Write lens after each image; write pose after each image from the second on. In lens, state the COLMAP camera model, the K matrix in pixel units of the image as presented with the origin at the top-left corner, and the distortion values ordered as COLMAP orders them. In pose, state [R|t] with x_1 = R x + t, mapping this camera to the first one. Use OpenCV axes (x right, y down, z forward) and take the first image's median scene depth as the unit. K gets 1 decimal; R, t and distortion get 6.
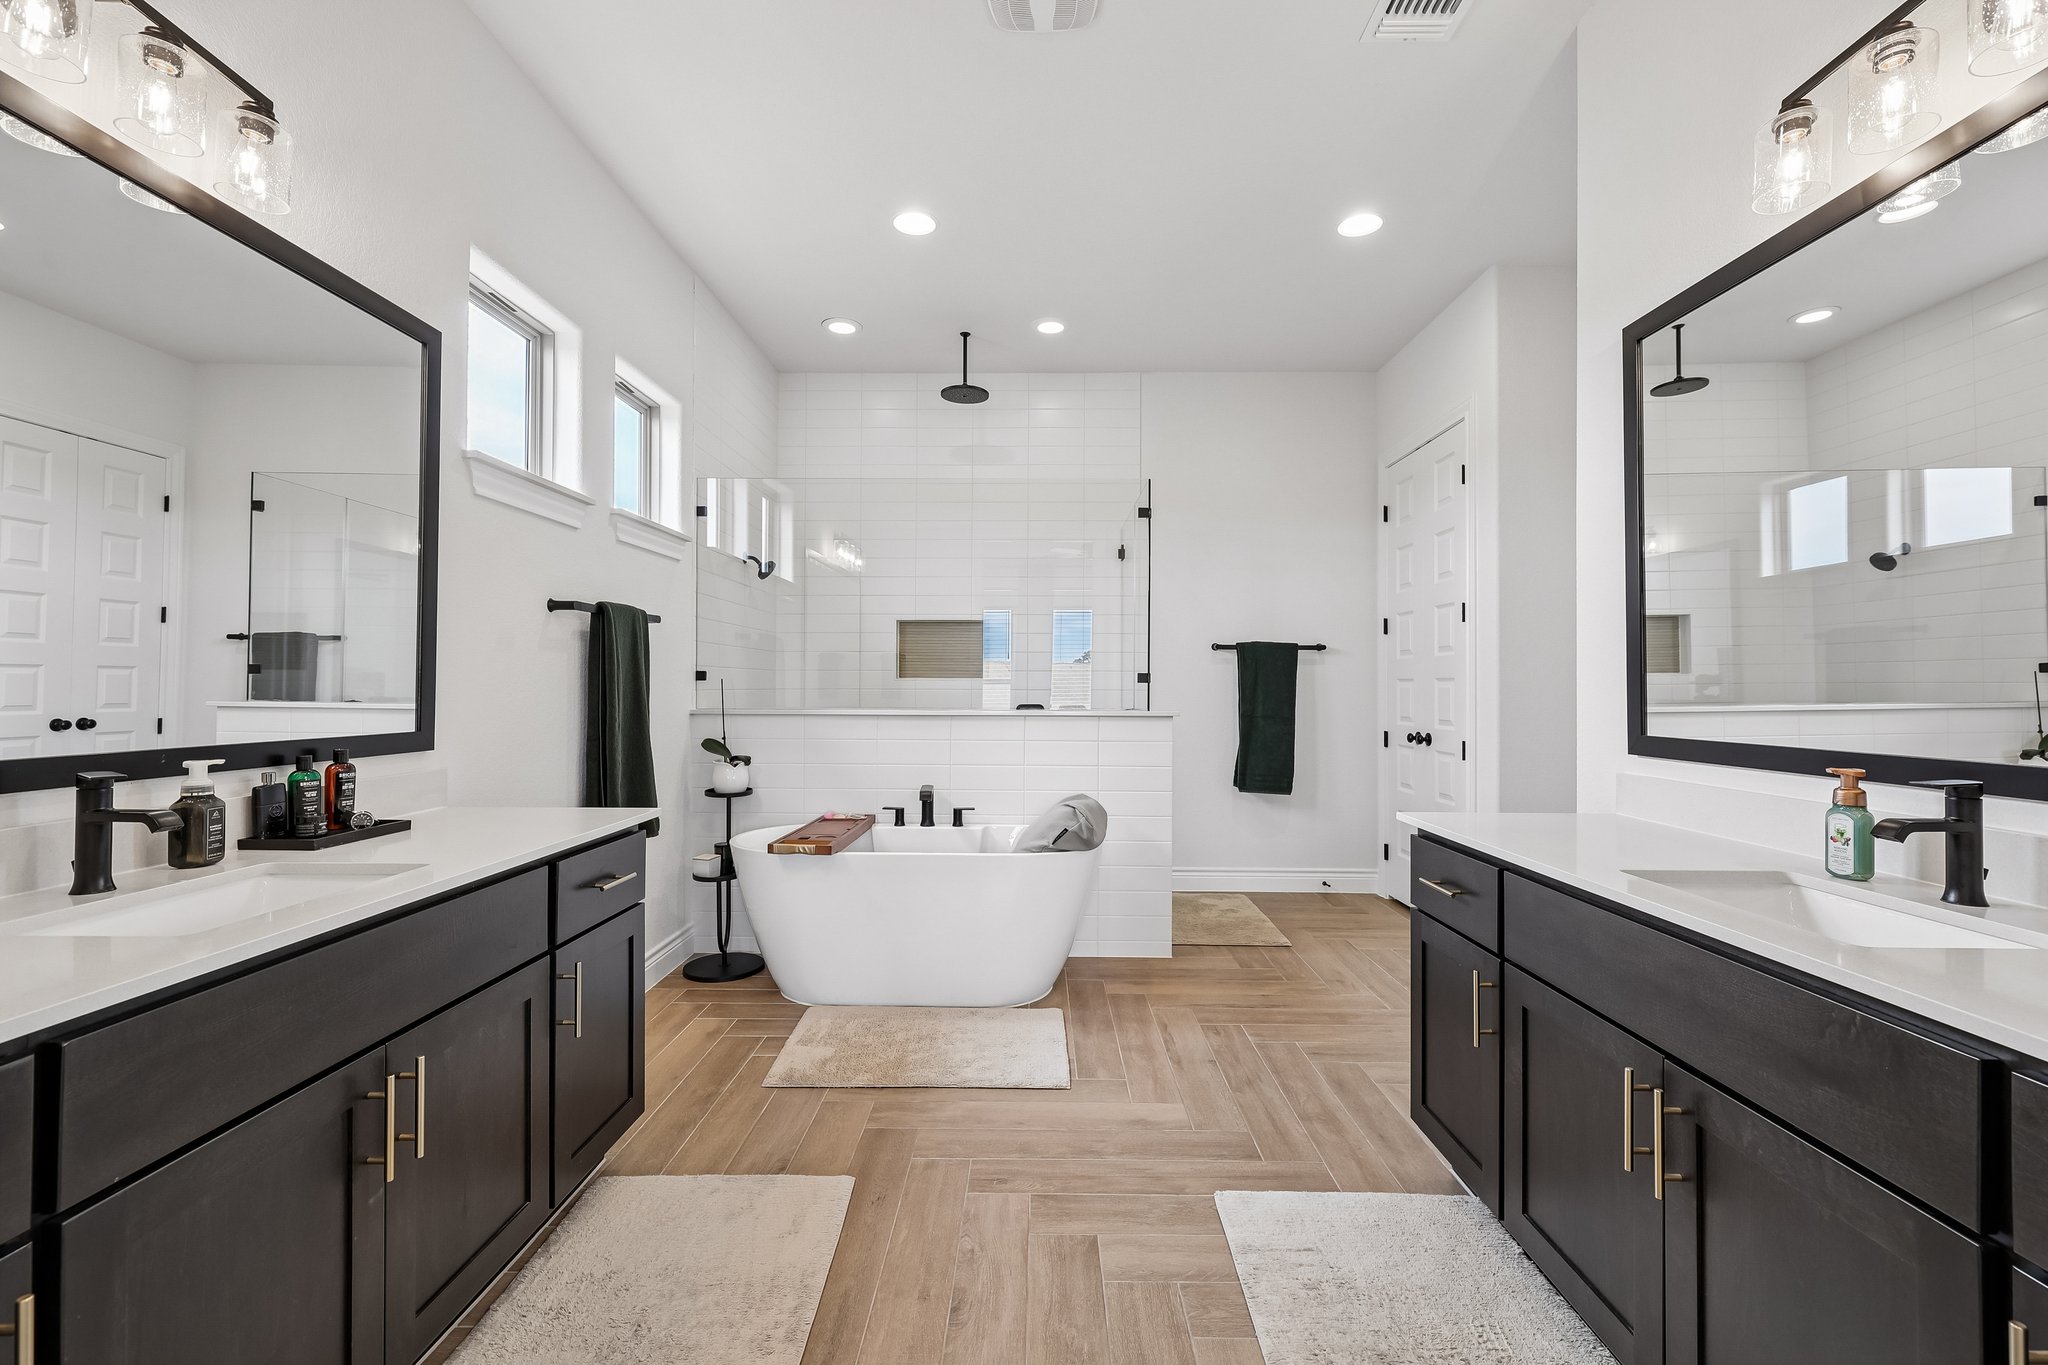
lens RADIAL K [[864.0, 0, 999.4], [0, 864.0, 685.2], [0, 0, 1]] dist [0.000932, 0.000127]
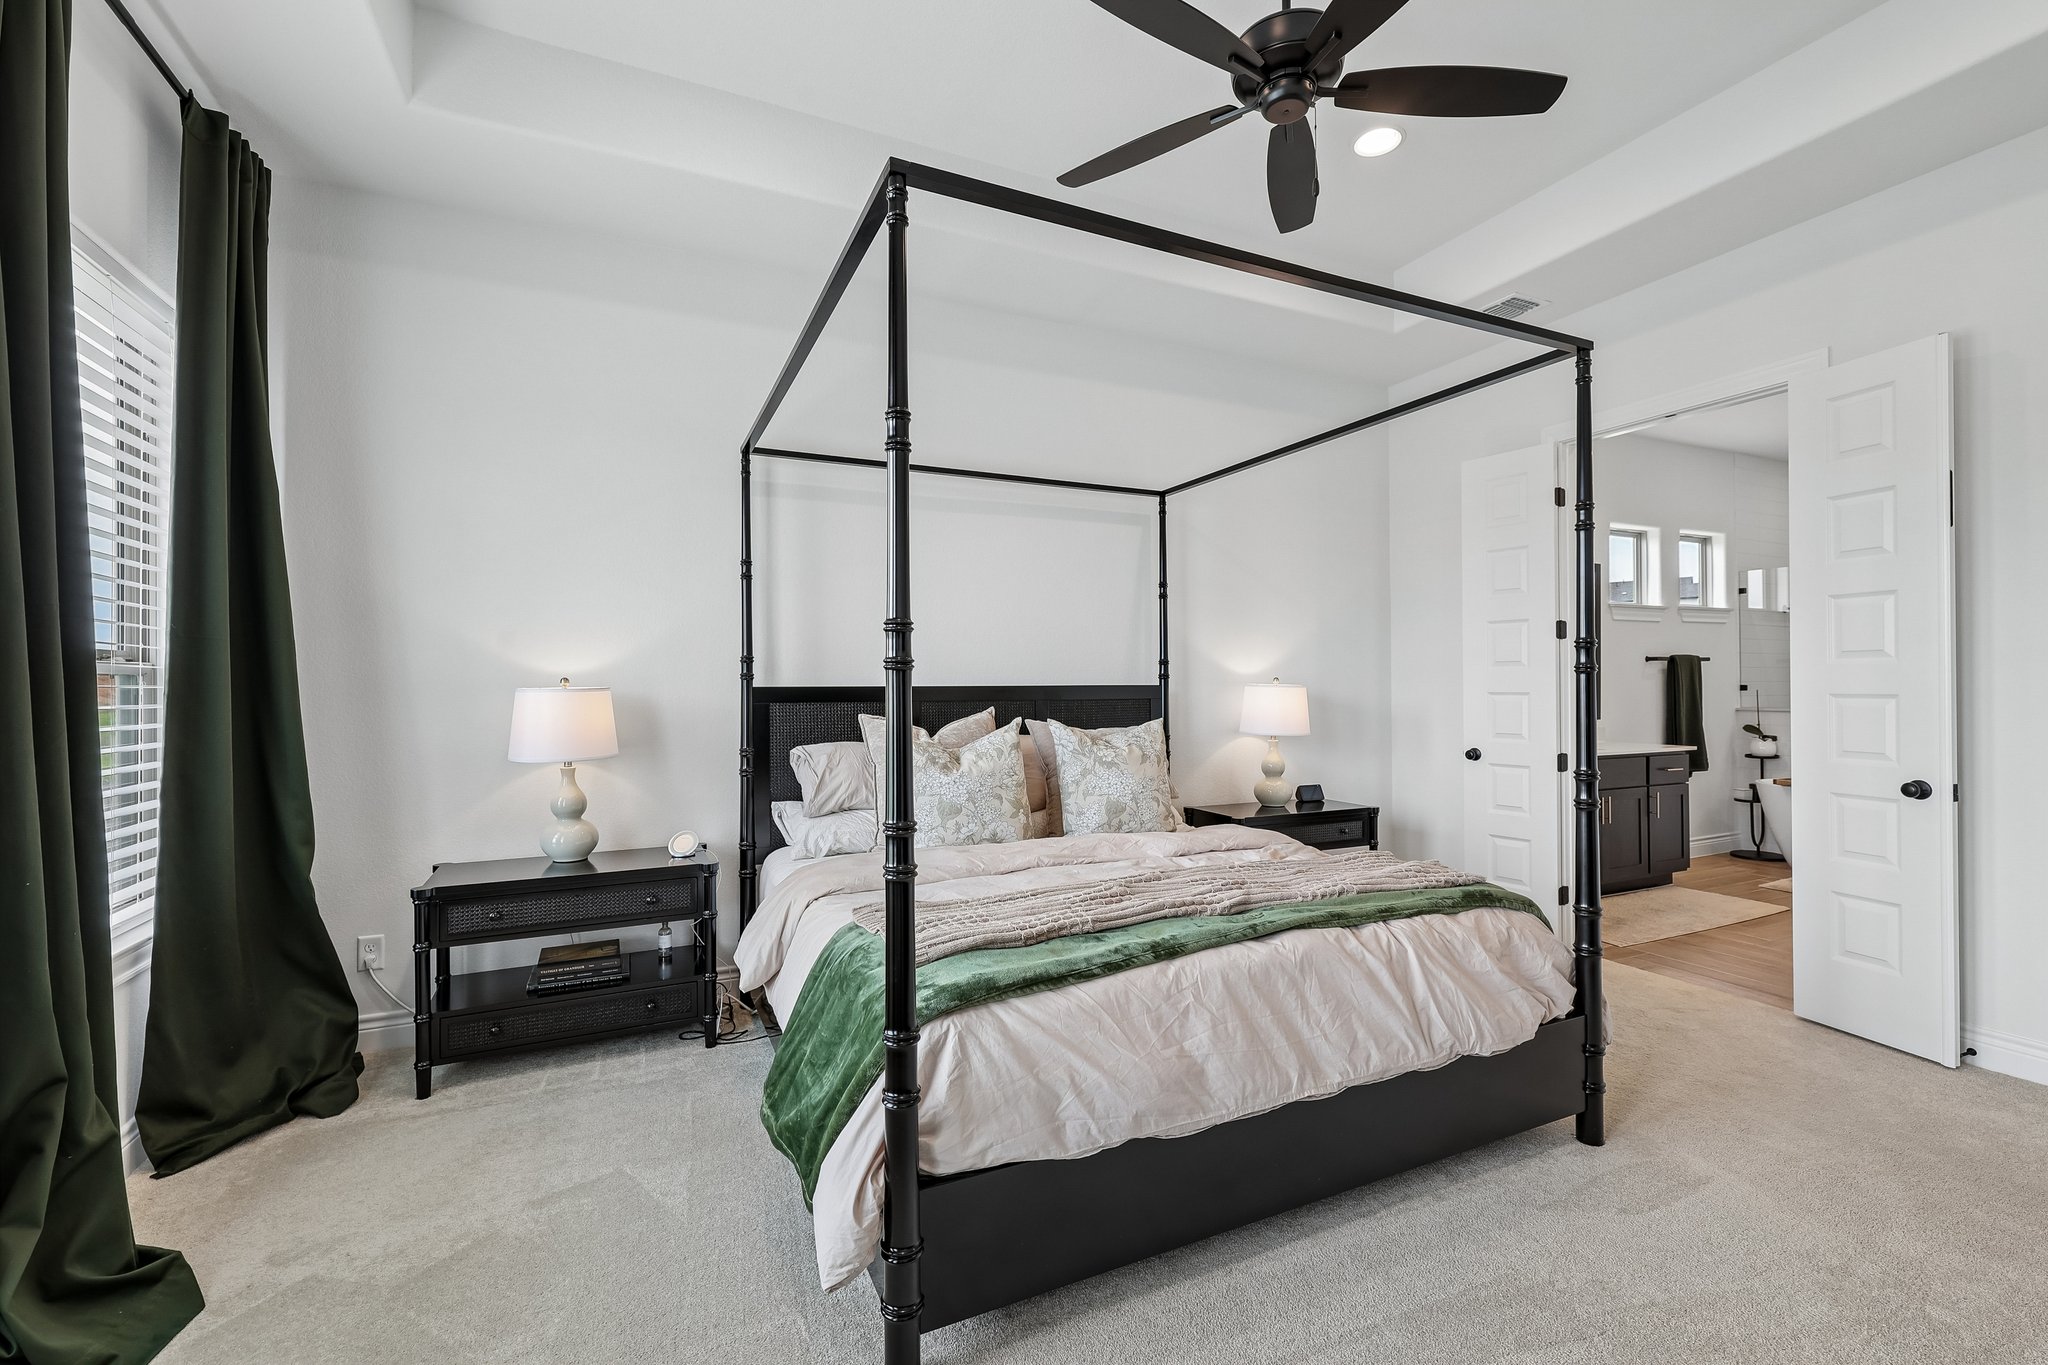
lens RADIAL K [[864.0, 0, 1029.1], [0, 864.0, 686.6], [0, 0, 1]] dist [0.000932, 0.000127]
pose [[0.451913, -0.008137, -0.892025, 0.734525], [0.009249, 0.999947, -0.004435, -0.025309], [0.892014, -0.006246, 0.451964, -1.399070]]
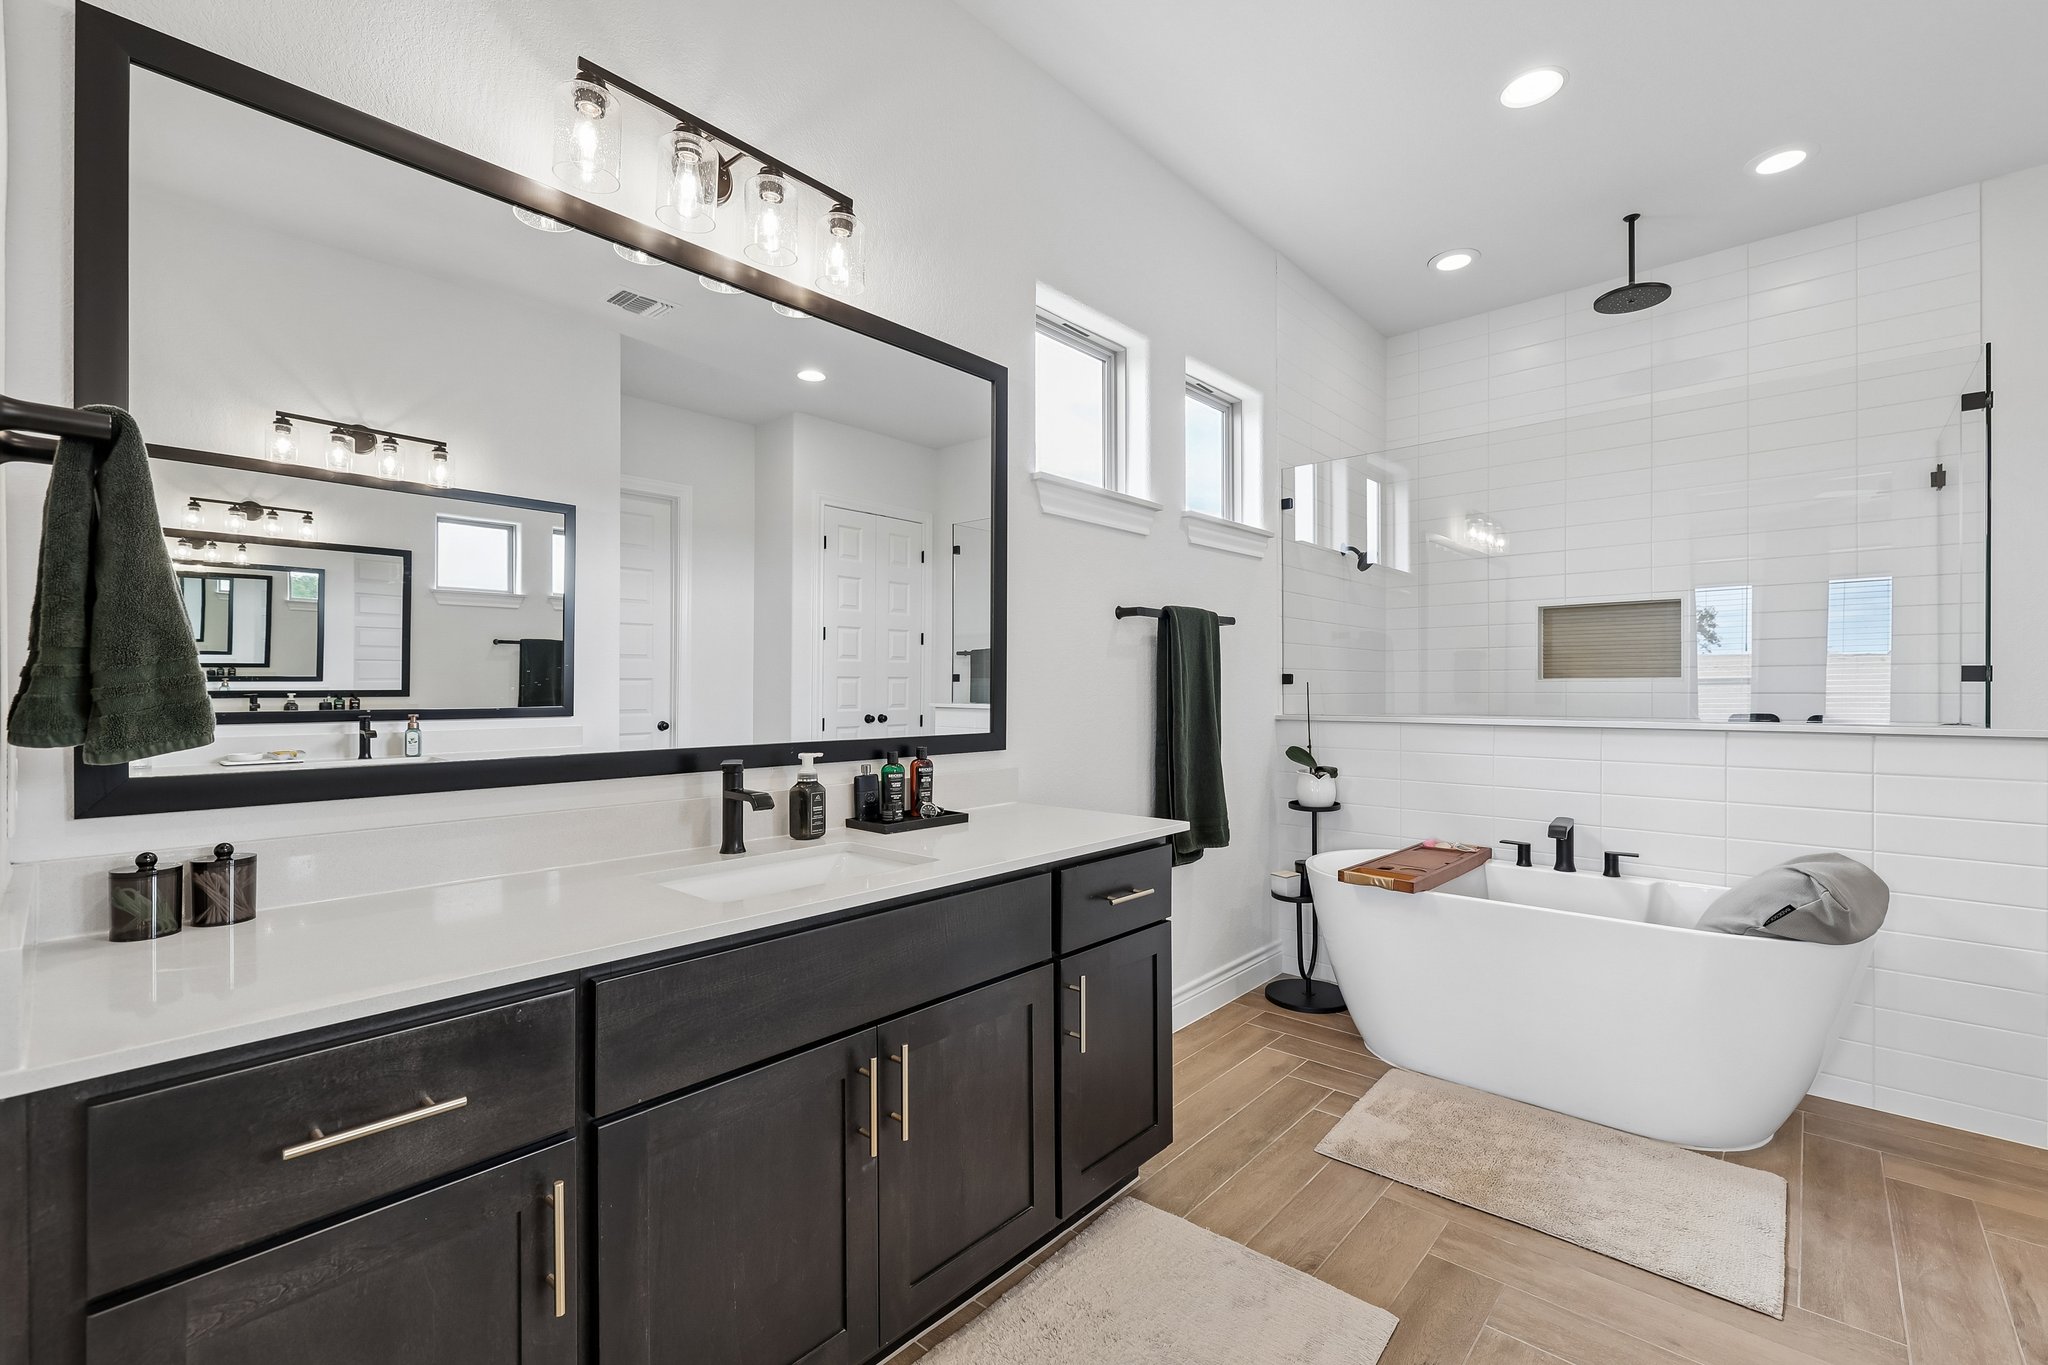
lens RADIAL K [[864.0, 0, 1035.1], [0, 864.0, 691.4], [0, 0, 1]] dist [0.000932, 0.000127]
pose [[0.768809, -0.003220, -0.639470, 0.060661], [0.005368, 0.999985, 0.001418, -0.000556], [0.639456, -0.004523, 0.768815, 0.140816]]
